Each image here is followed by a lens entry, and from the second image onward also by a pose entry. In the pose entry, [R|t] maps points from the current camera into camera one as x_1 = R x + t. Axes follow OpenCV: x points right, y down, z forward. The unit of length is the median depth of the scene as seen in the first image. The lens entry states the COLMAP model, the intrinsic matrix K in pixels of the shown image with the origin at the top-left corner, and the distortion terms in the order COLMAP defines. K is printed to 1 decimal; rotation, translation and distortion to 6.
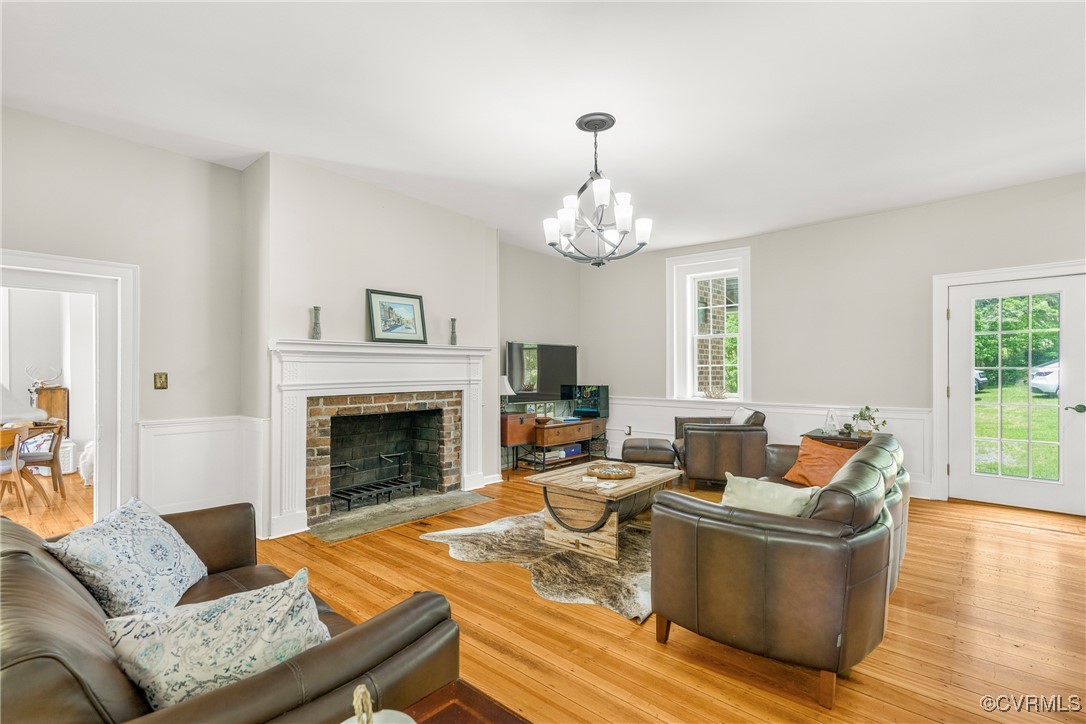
lens RADIAL K [[498.6, 0, 543.5], [0, 498.6, 369.8], [0, 0, 1]] dist [-0.000881, 0.003452]
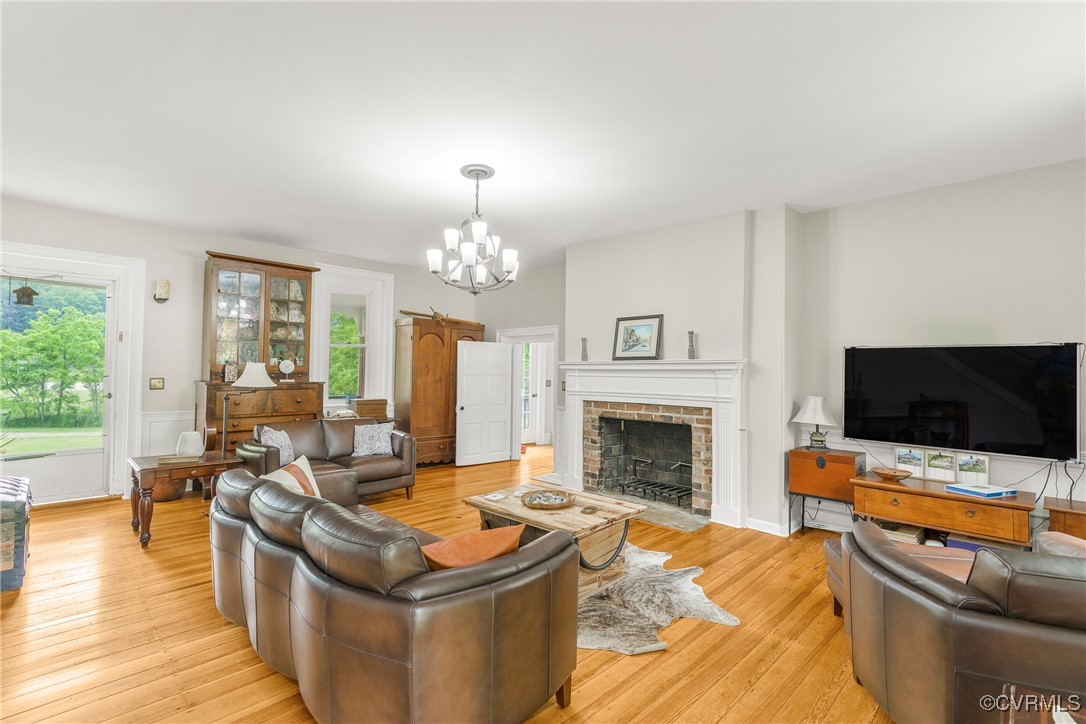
lens RADIAL K [[498.6, 0, 547.1], [0, 498.6, 360.3], [0, 0, 1]] dist [-0.000881, 0.003452]
pose [[-0.065372, -0.024361, -0.997564, 0.898454], [-0.013924, 0.999627, -0.023499, -0.023820], [0.997764, 0.012354, -0.065686, 0.898781]]
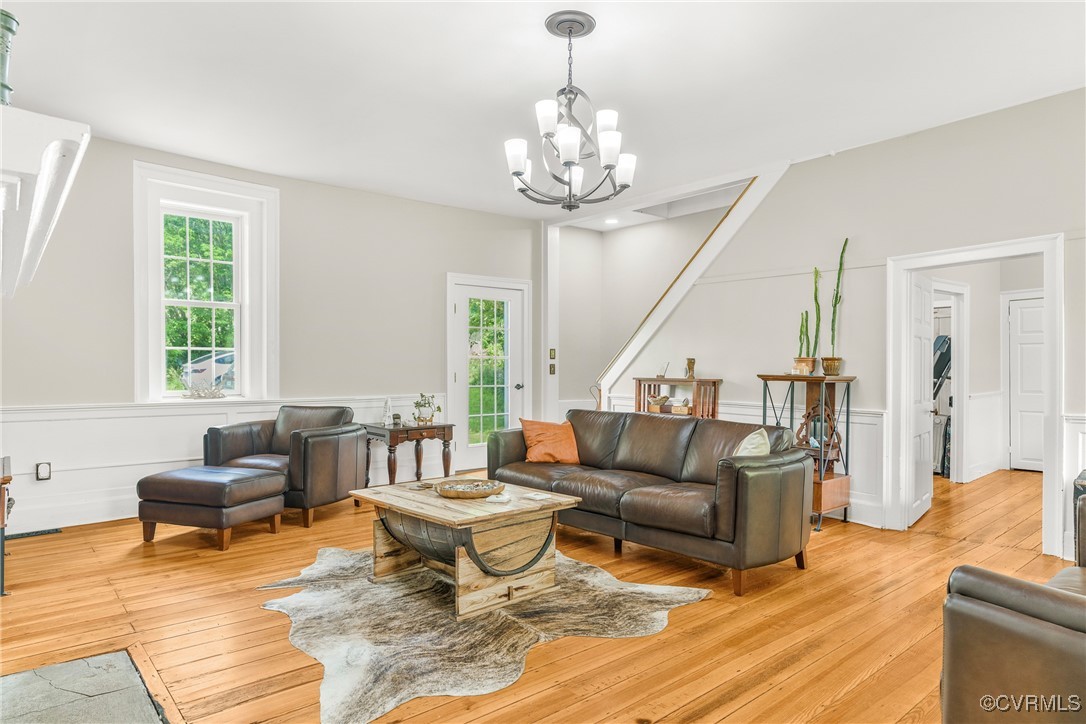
lens RADIAL K [[637.1, 0, 540.5], [0, 637.1, 366.4], [0, 0, 1]] dist [-0.004508, -0.000676]
pose [[0.148817, 0.007284, 0.988838, -0.638610], [-0.002235, 0.999973, -0.007030, 0.030843], [-0.988862, -0.001164, 0.148829, 0.650813]]
